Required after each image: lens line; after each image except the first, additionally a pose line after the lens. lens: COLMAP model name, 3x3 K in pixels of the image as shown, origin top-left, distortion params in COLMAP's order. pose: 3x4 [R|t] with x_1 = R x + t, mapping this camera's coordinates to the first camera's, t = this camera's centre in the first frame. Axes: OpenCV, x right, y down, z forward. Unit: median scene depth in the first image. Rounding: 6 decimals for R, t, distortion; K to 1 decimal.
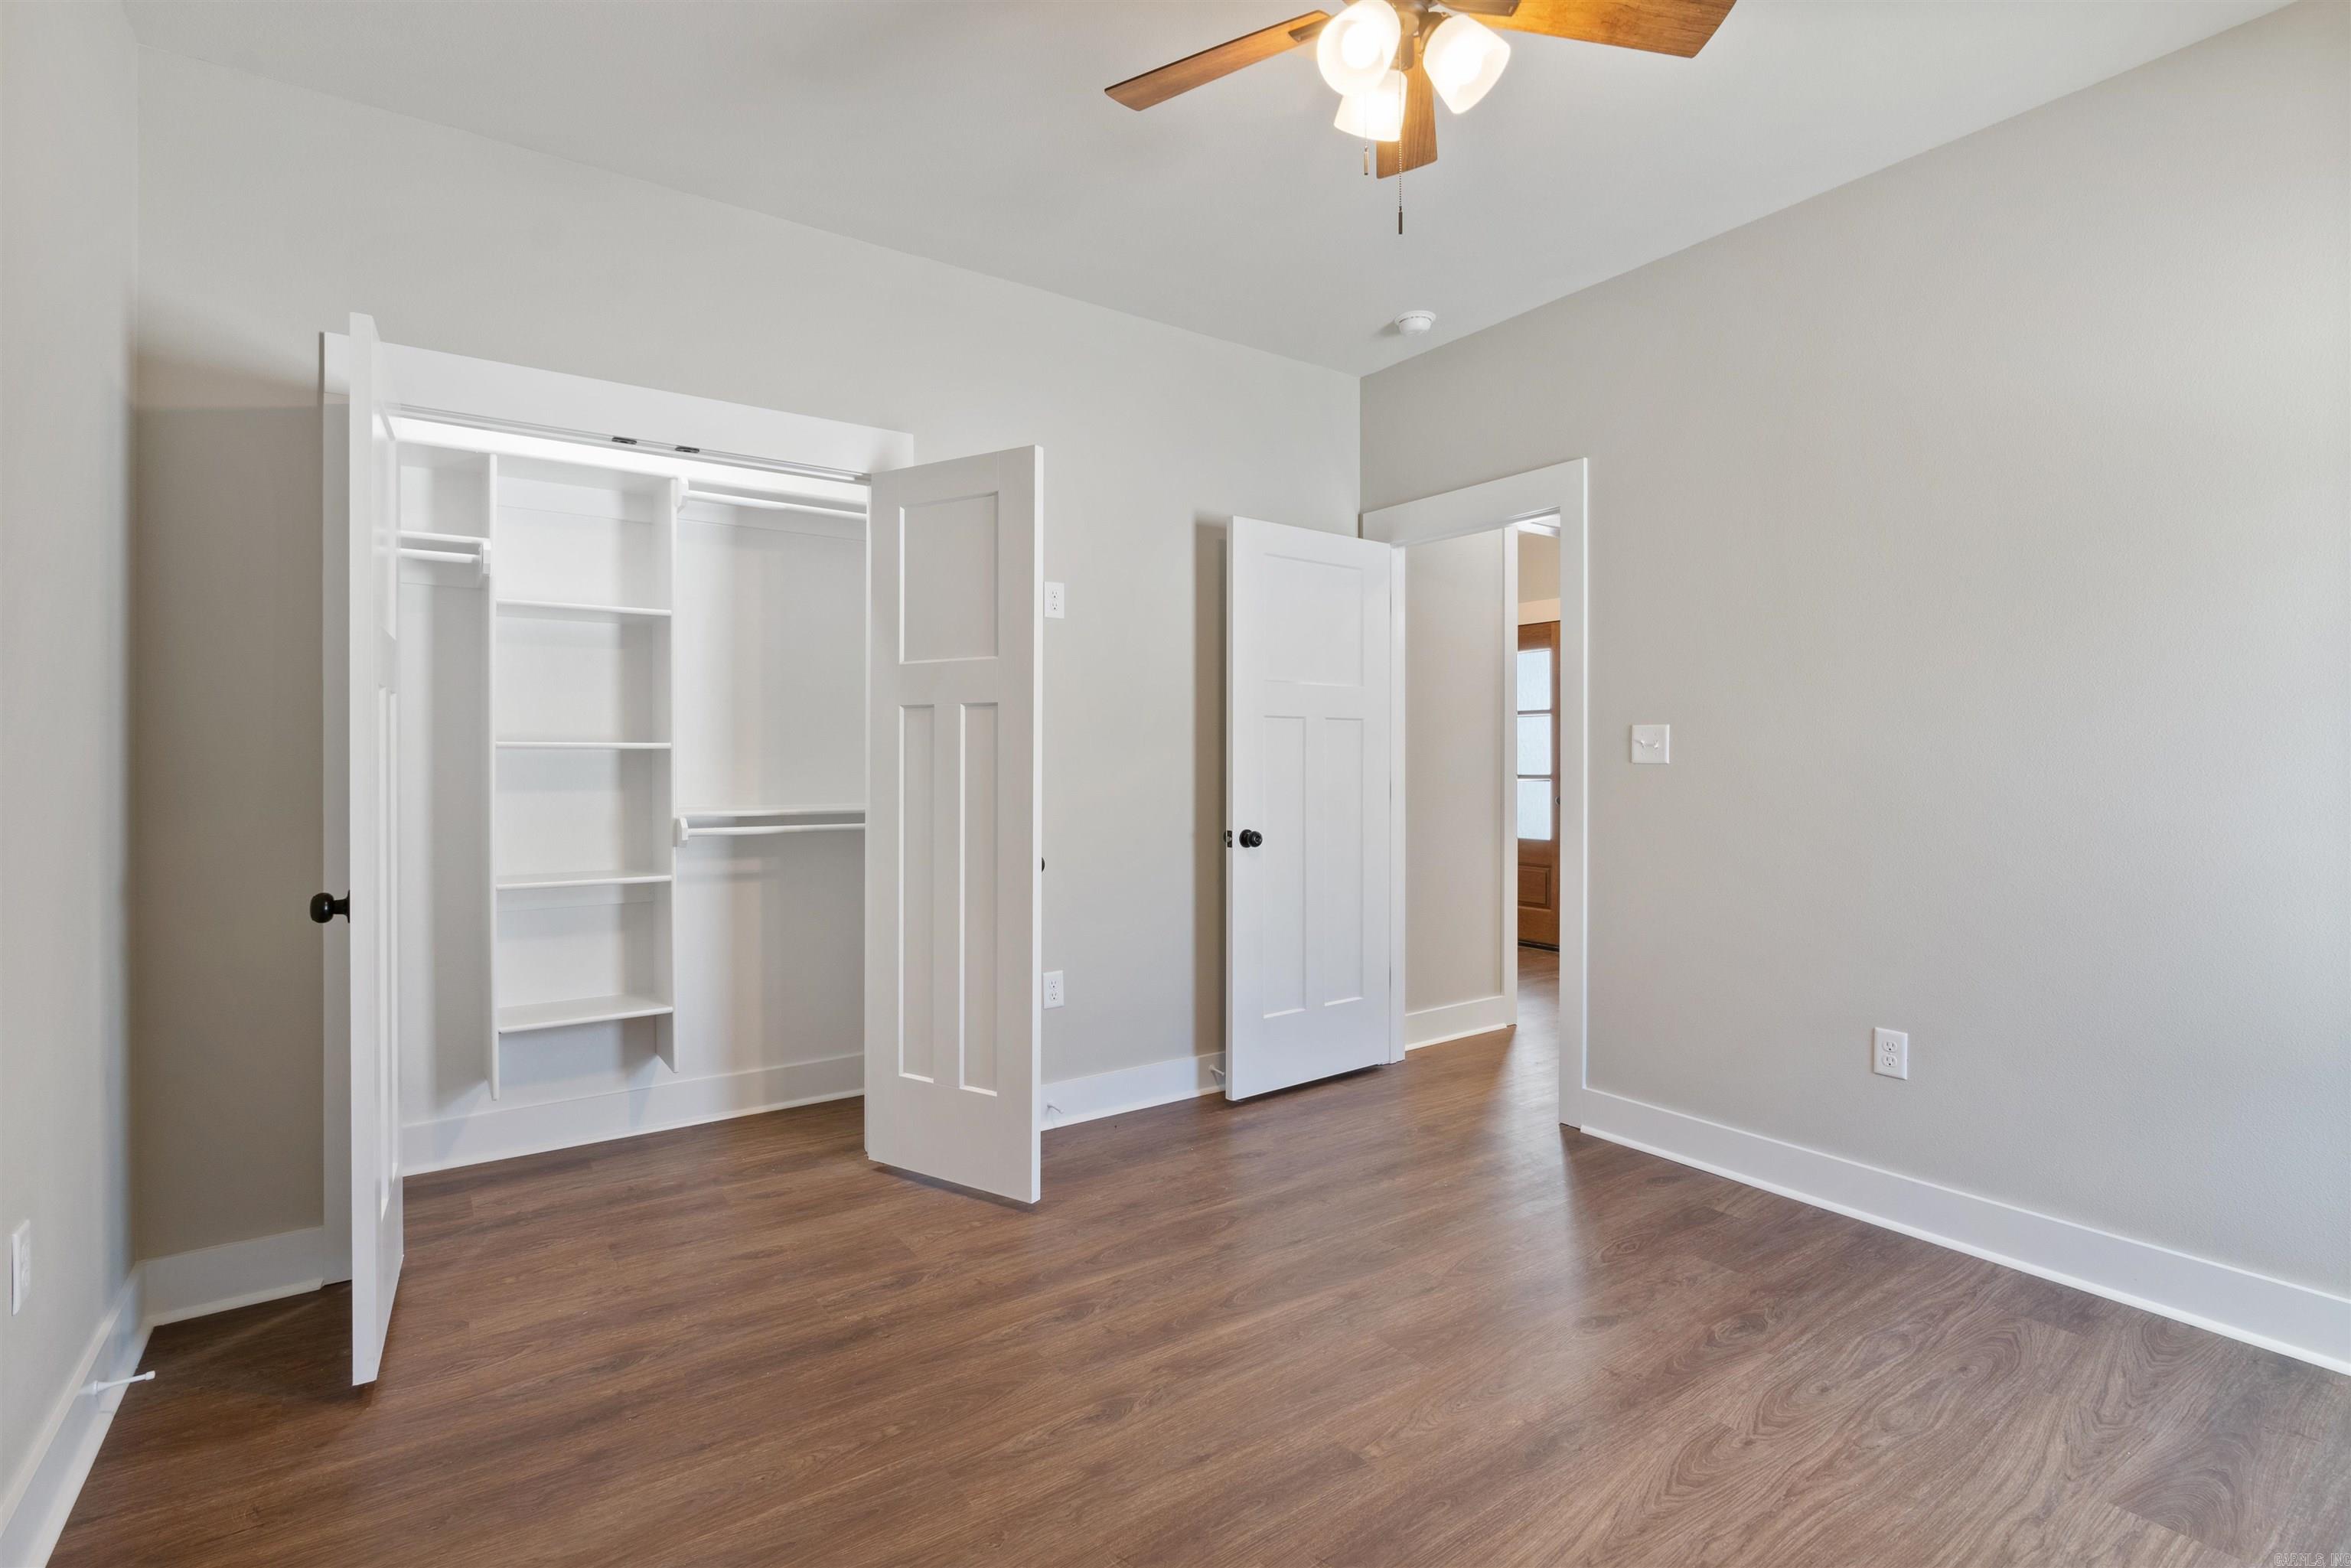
lens RADIAL K [[1084.1, 0, 1165.6], [0, 1084.1, 749.3], [0, 0, 1]] dist [-0.011292, 0.003534]
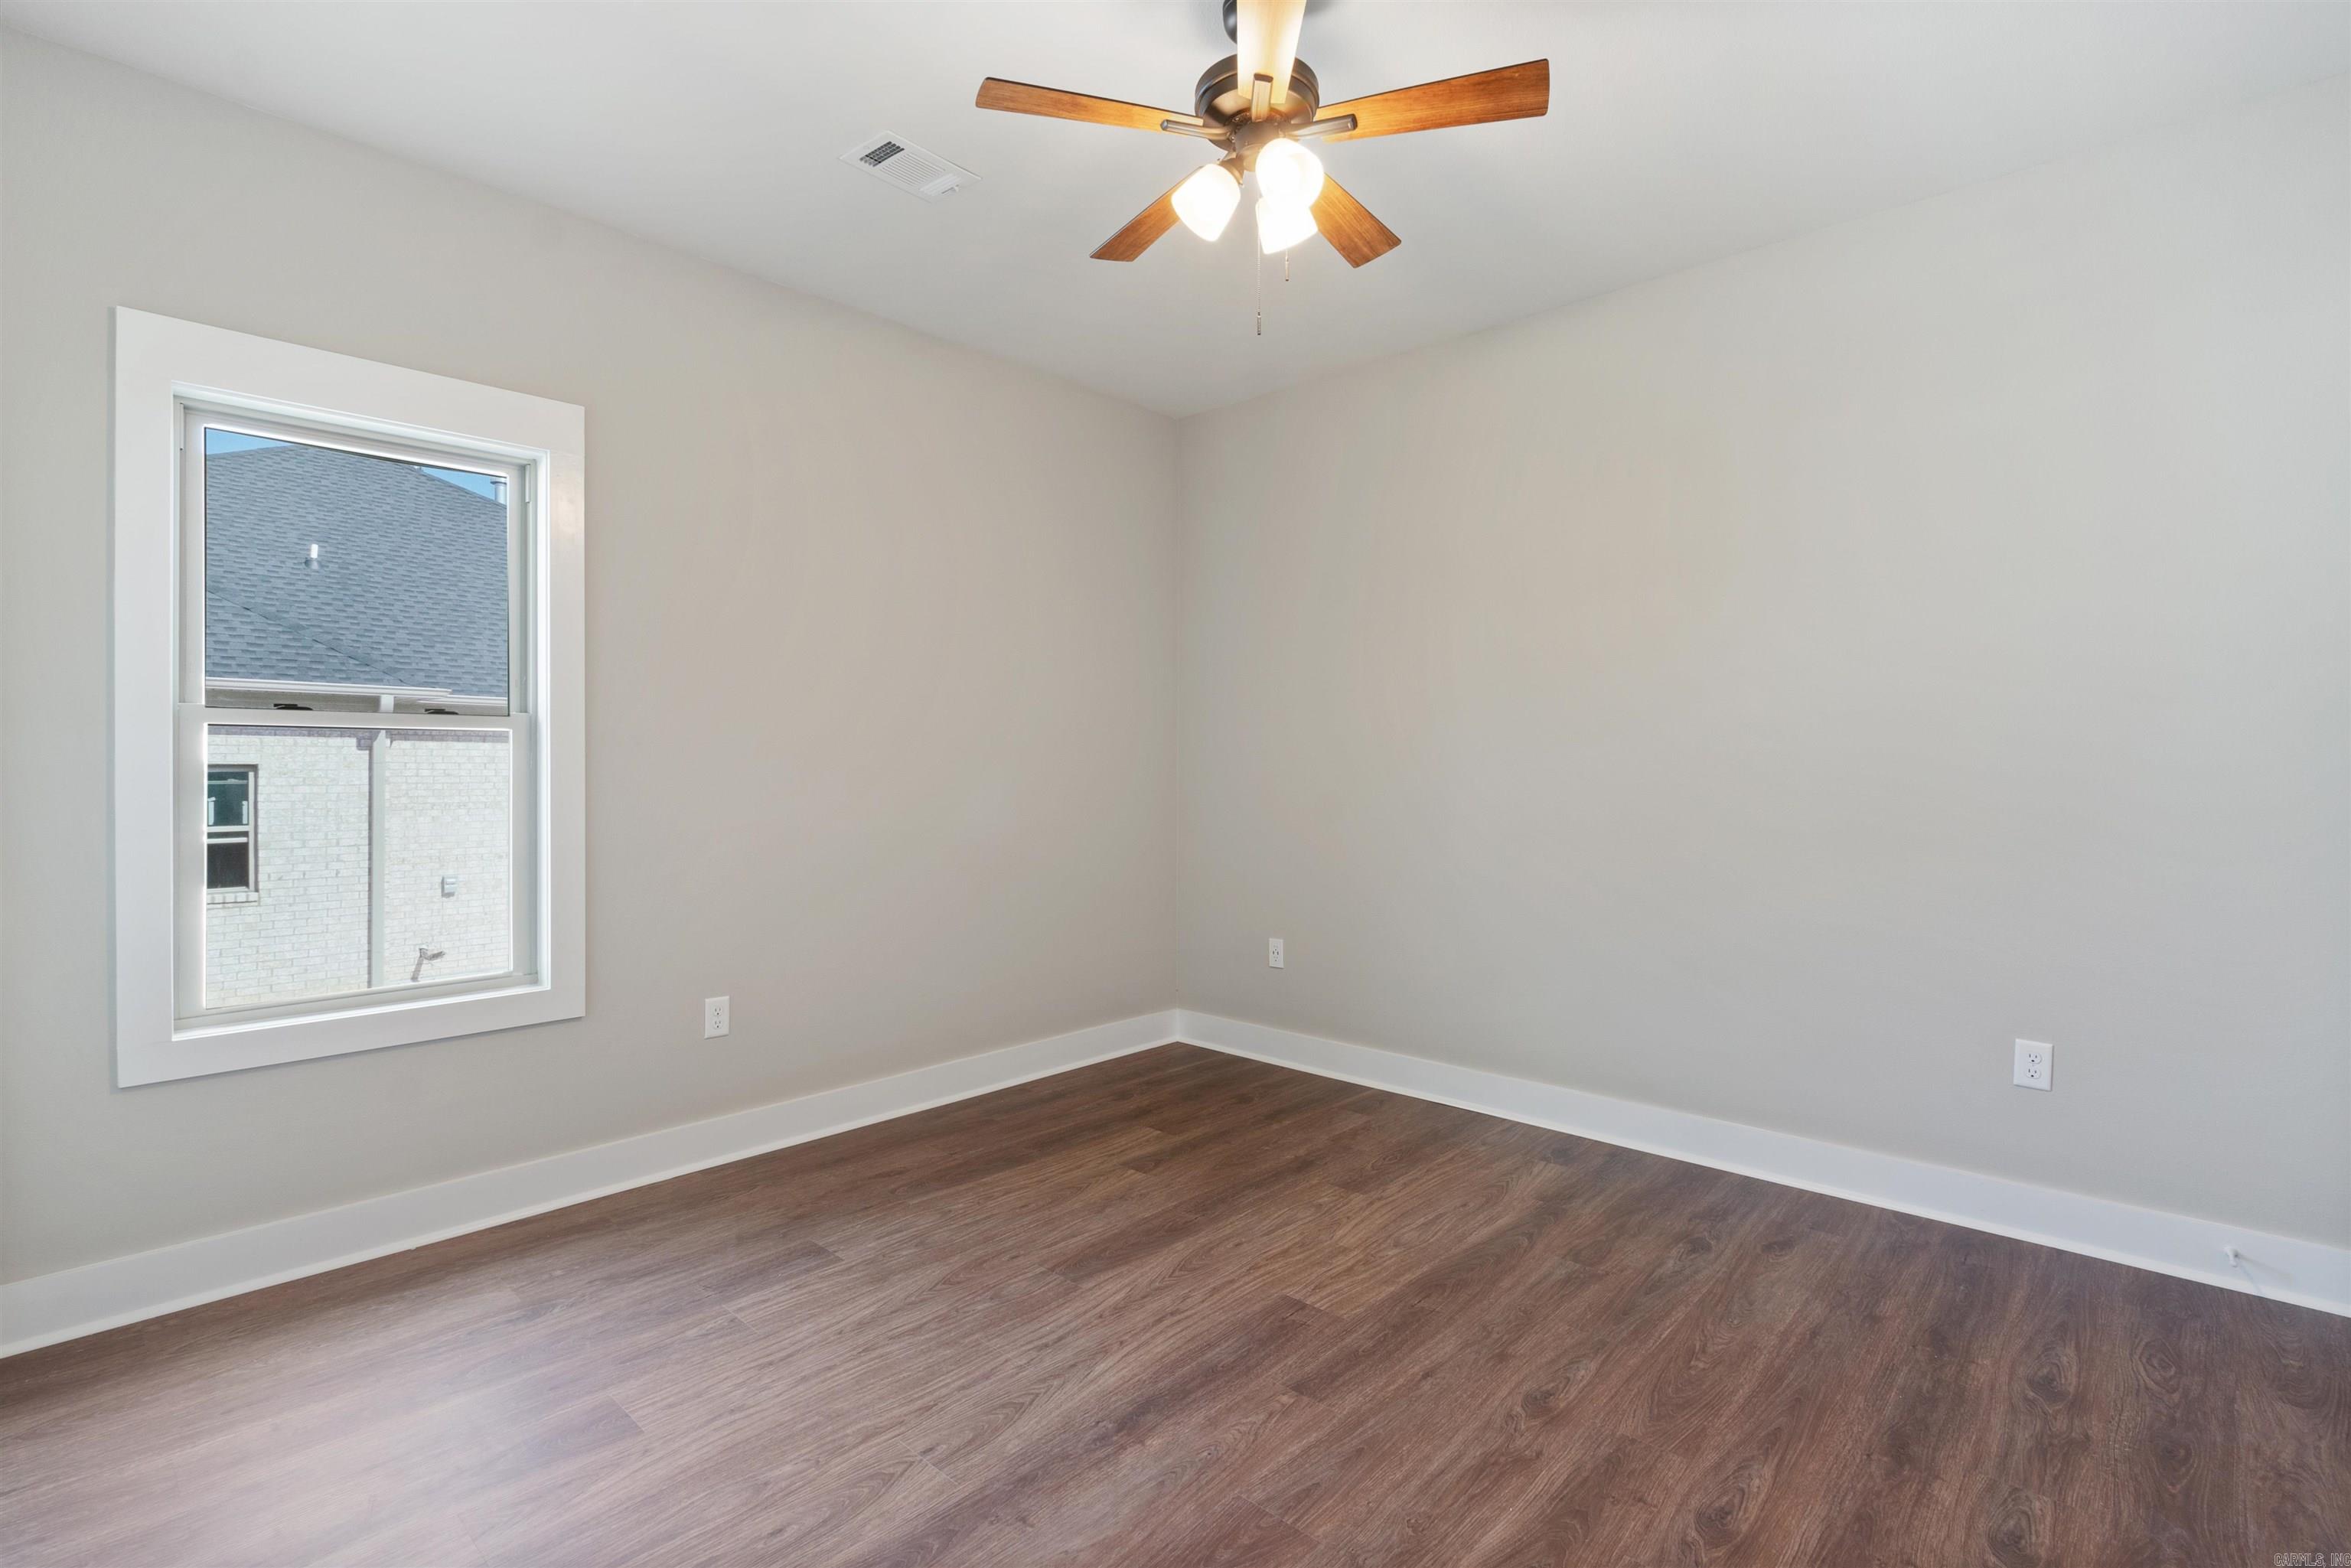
lens RADIAL K [[1084.1, 0, 1173.0], [0, 1084.1, 773.1], [0, 0, 1]] dist [-0.011292, 0.003534]
pose [[-0.977072, 0.002071, -0.212899, 0.524285], [0.001930, 0.999998, 0.000871, 0.014605], [0.212901, 0.000440, -0.977074, 1.999855]]
